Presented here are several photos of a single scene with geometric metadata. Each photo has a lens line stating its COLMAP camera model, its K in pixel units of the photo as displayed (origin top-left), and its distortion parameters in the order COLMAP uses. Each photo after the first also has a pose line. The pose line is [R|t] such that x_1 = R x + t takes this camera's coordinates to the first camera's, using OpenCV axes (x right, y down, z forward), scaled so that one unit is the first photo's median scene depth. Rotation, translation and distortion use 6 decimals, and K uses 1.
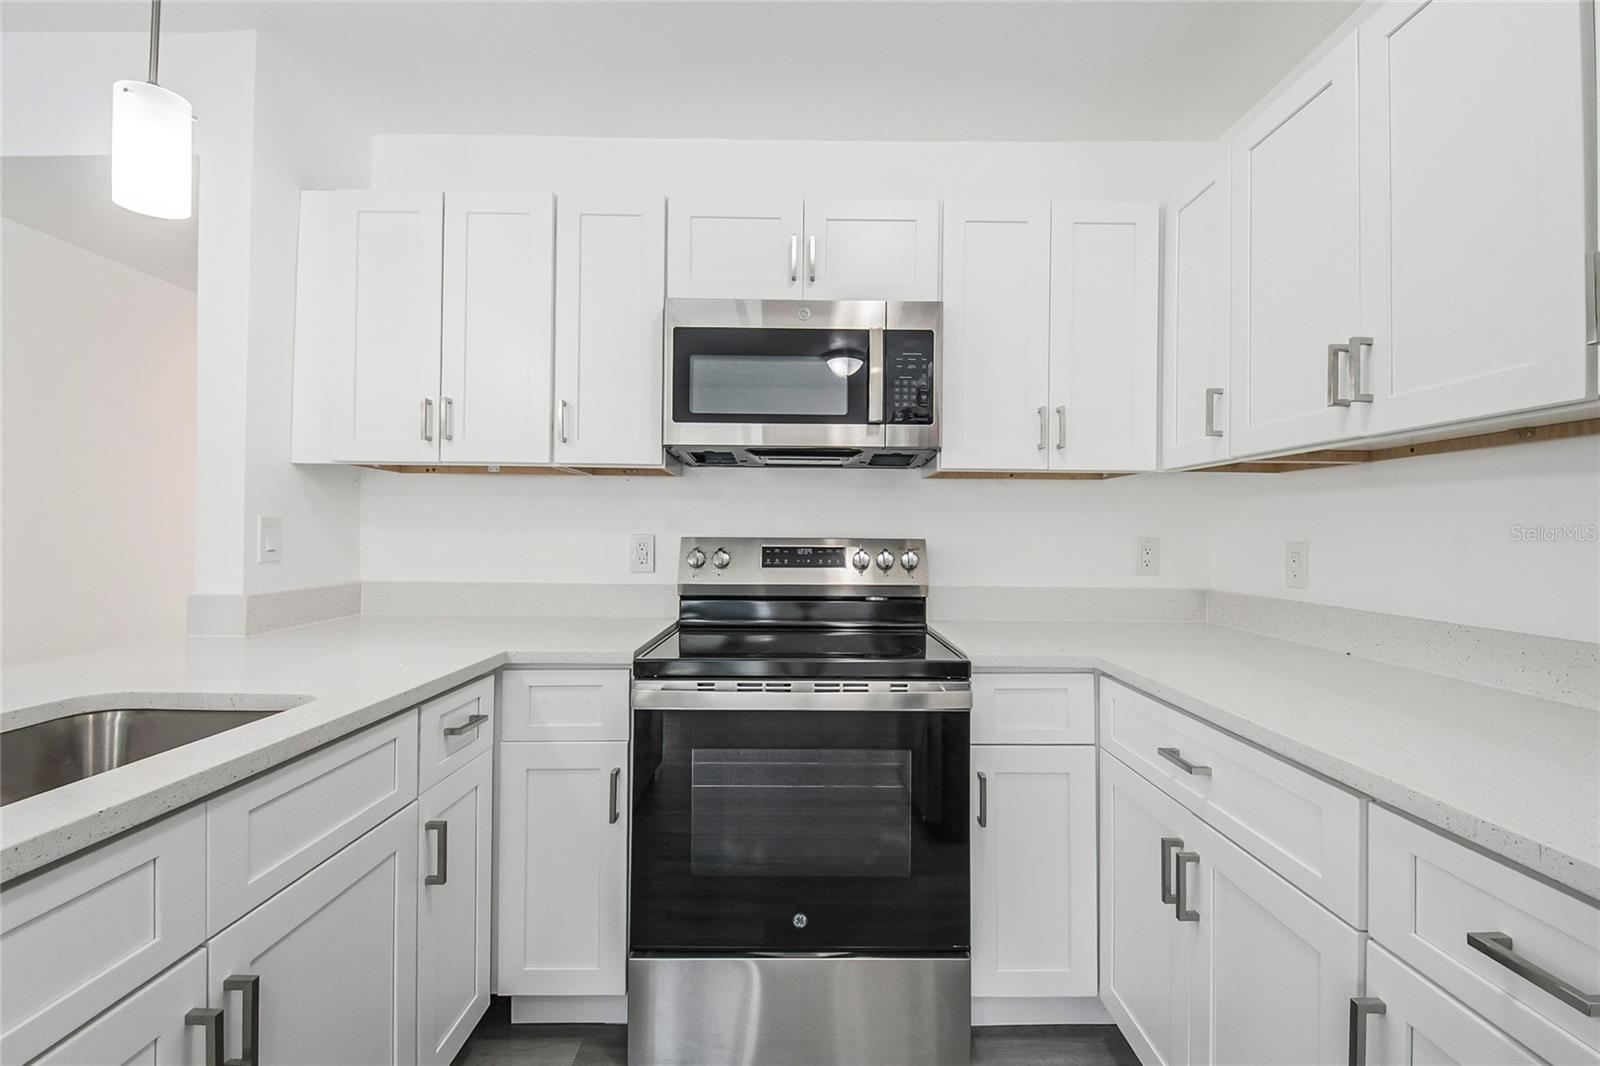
lens RADIAL K [[692.3, 0, 809.7], [0, 692.3, 530.9], [0, 0, 1]] dist [0.026252, -0.012890]
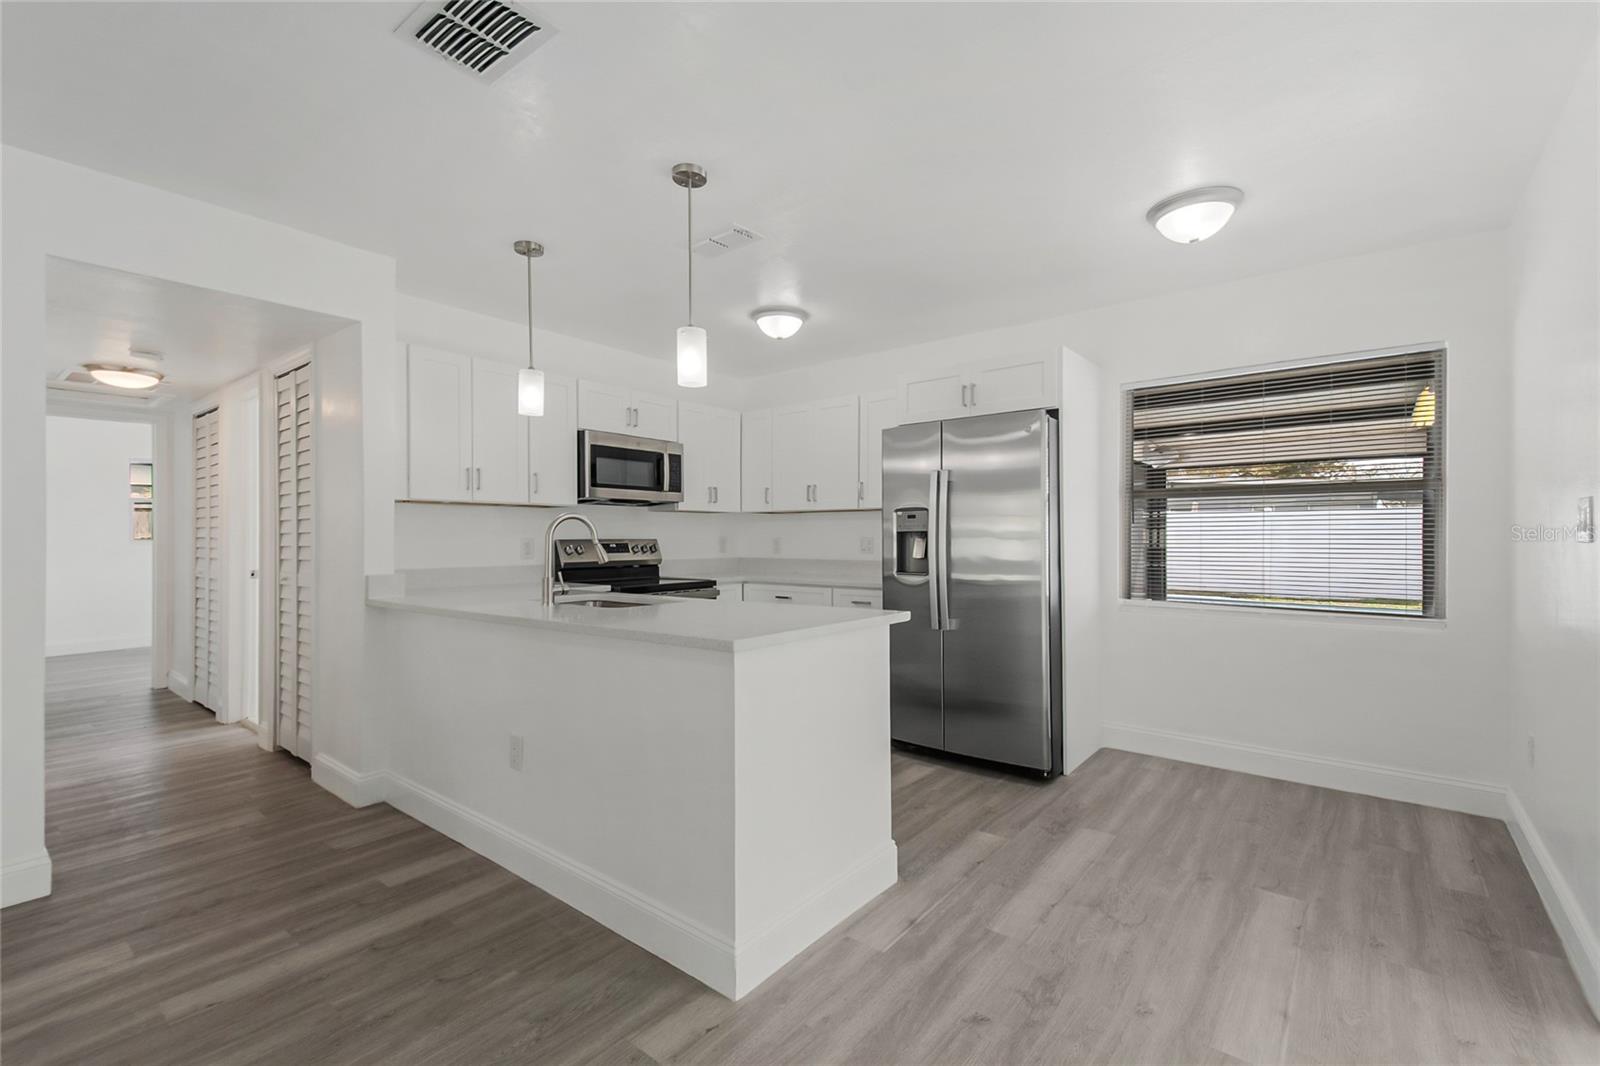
lens RADIAL K [[692.3, 0, 817.5], [0, 692.3, 525.2], [0, 0, 1]] dist [0.026252, -0.012890]
pose [[0.622824, 0.004821, 0.782347, -1.467073], [0.007378, 0.999900, -0.012035, -0.002366], [-0.782327, 0.013267, 0.622726, -0.934469]]
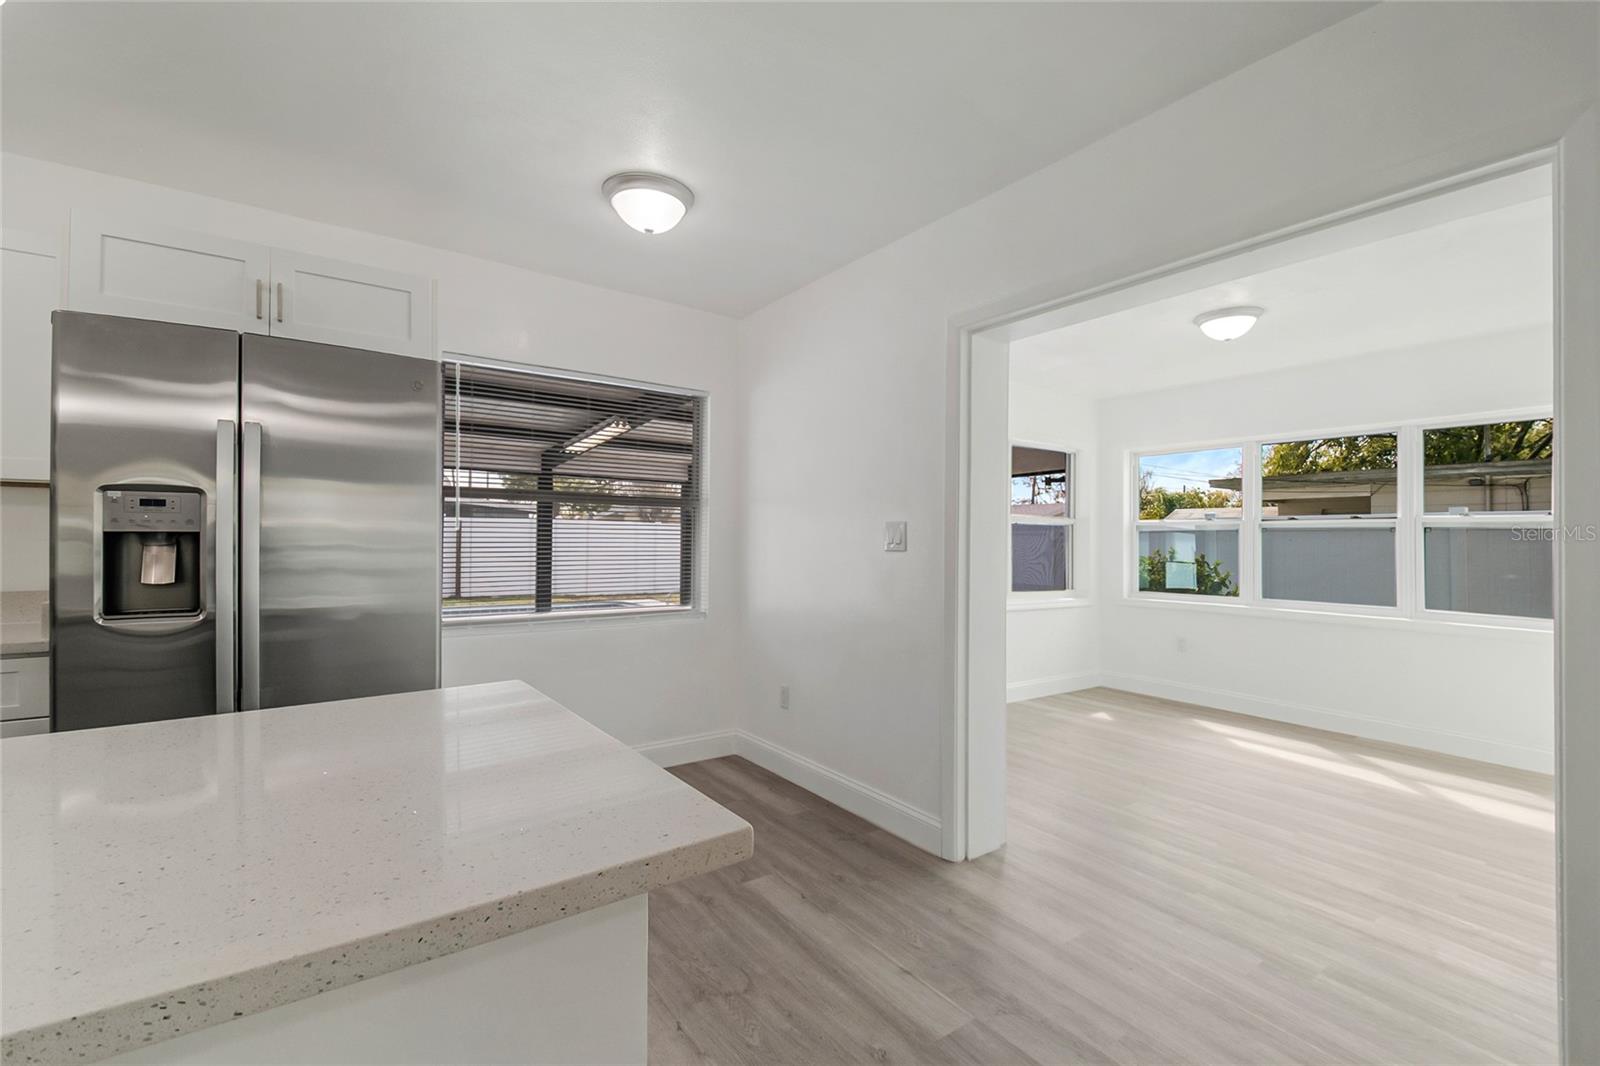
lens RADIAL K [[692.3, 0, 802.8], [0, 692.3, 528.3], [0, 0, 1]] dist [0.026252, -0.012890]
pose [[-0.576852, 0.005698, 0.816828, -1.124367], [-0.010705, 0.999837, -0.014534, -0.006973], [-0.816778, -0.017129, -0.576697, -0.094349]]
